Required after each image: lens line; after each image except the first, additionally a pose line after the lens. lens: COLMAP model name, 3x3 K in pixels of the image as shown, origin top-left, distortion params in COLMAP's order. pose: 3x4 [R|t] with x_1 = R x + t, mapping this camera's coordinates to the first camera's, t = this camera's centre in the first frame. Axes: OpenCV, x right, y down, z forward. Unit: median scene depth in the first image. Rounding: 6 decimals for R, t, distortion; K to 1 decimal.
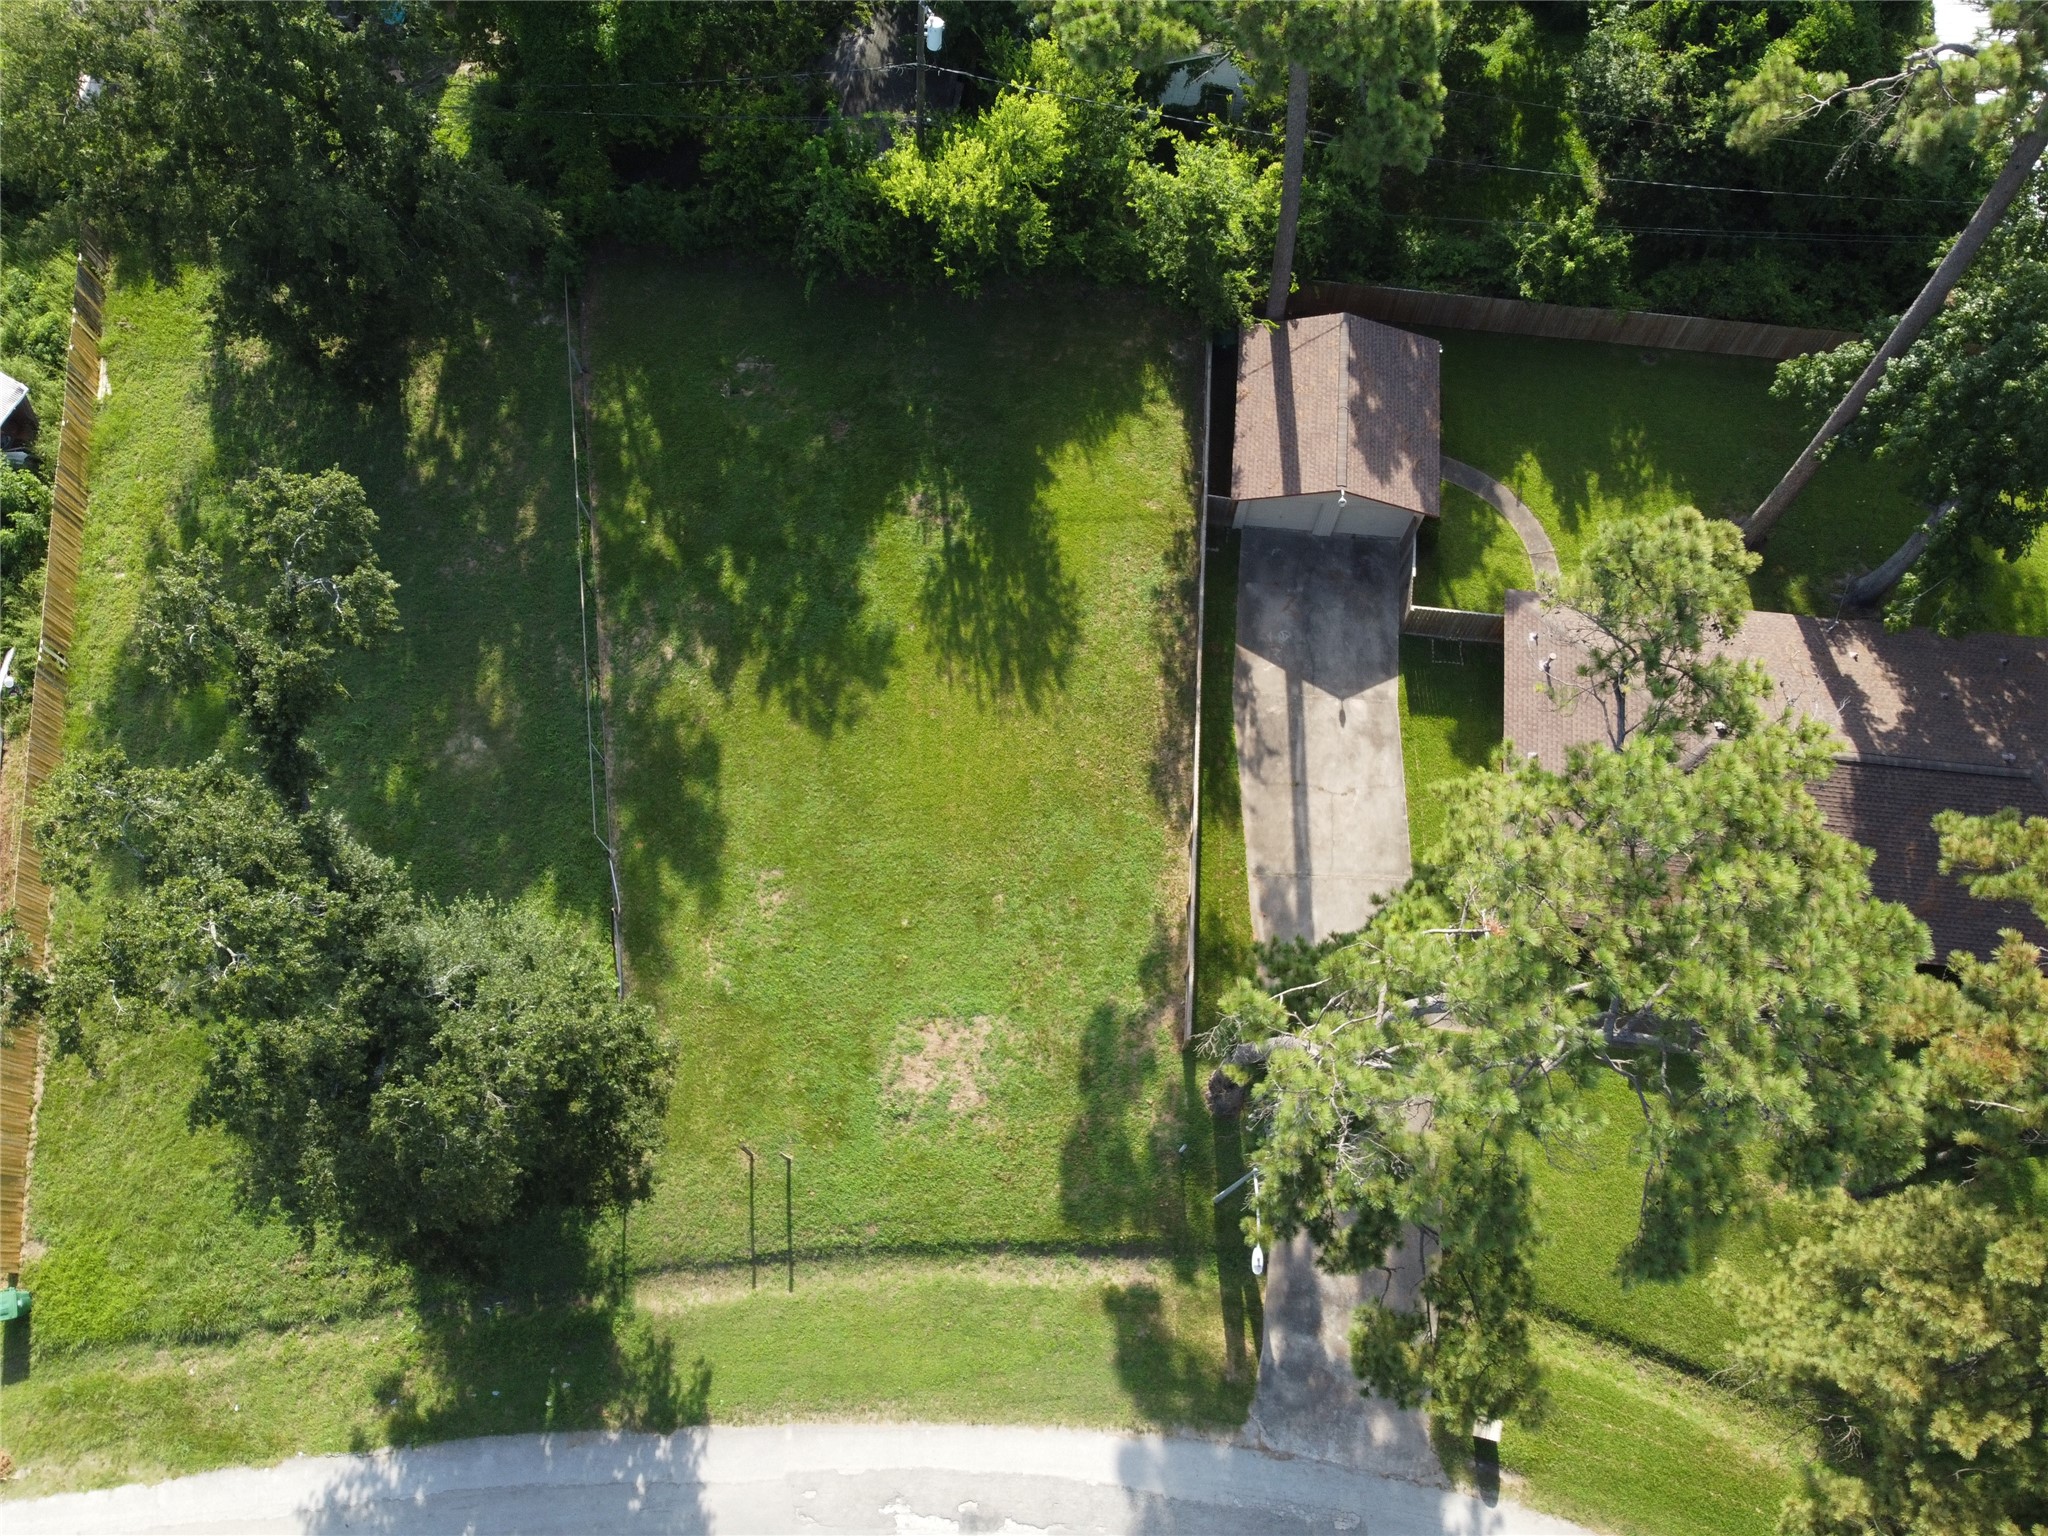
lens RADIAL K [[1546.4, 0, 1015.7], [0, 1546.4, 767.7], [0, 0, 1]] dist [-0.012651, -0.006811]
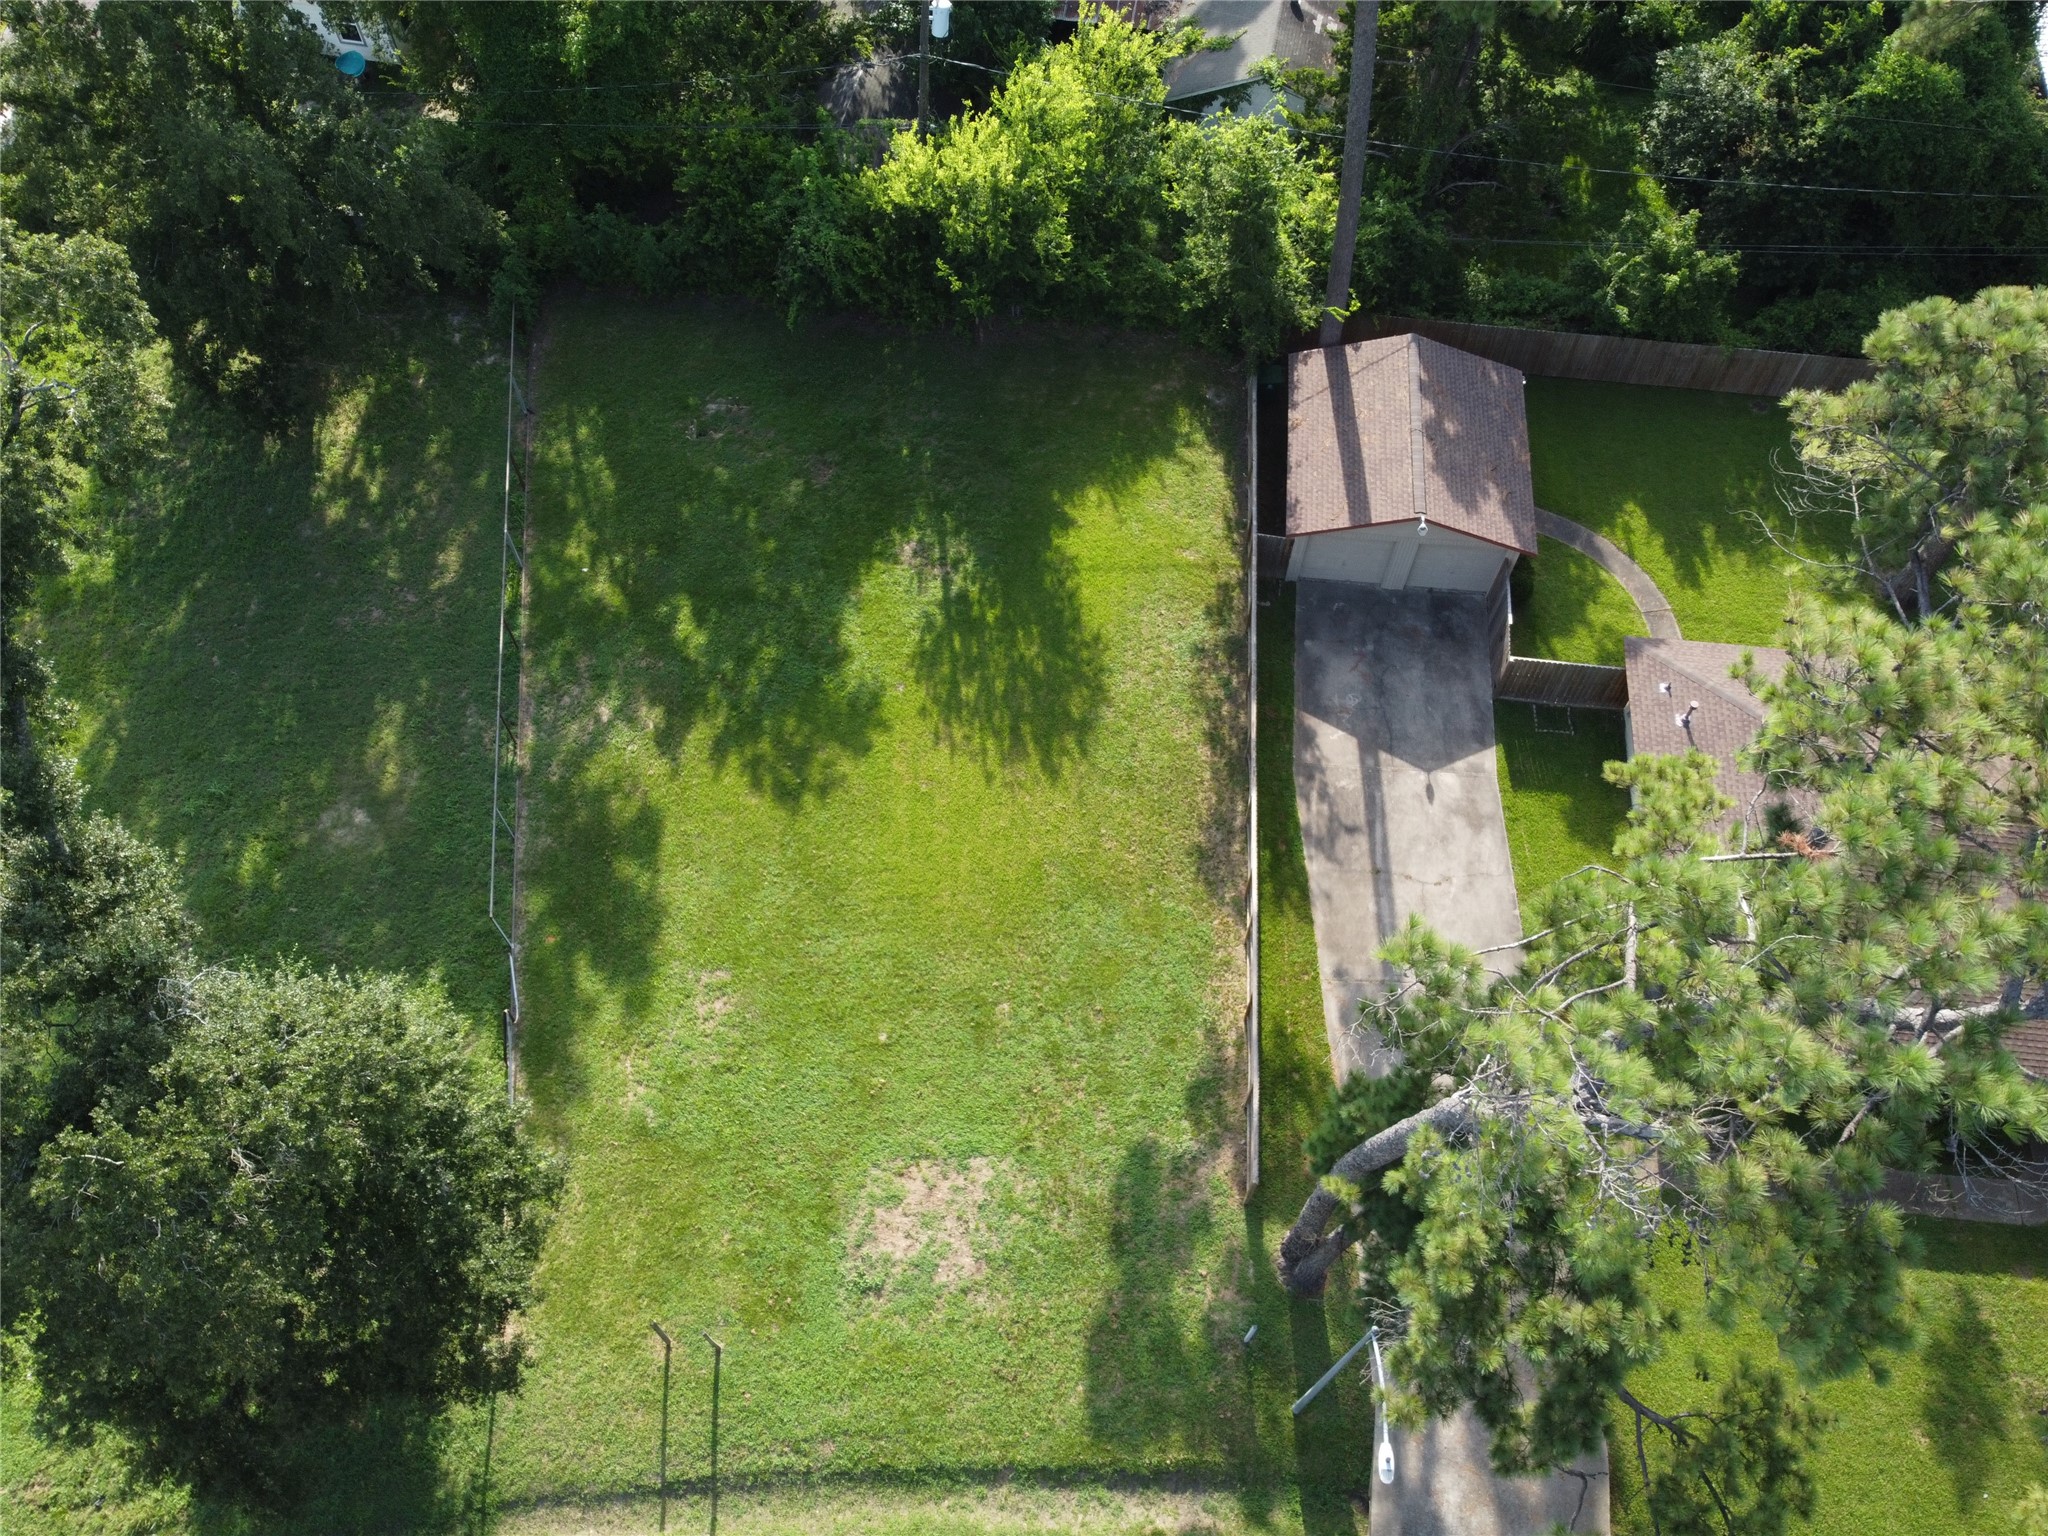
lens RADIAL K [[1546.4, 0, 1015.7], [0, 1546.4, 767.7], [0, 0, 1]] dist [-0.012651, -0.006811]
pose [[0.999958, 0.009122, 0.000626, -0.006358], [-0.008862, 0.983735, -0.179409, 0.101079], [-0.002253, 0.179396, 0.983774, 0.200899]]
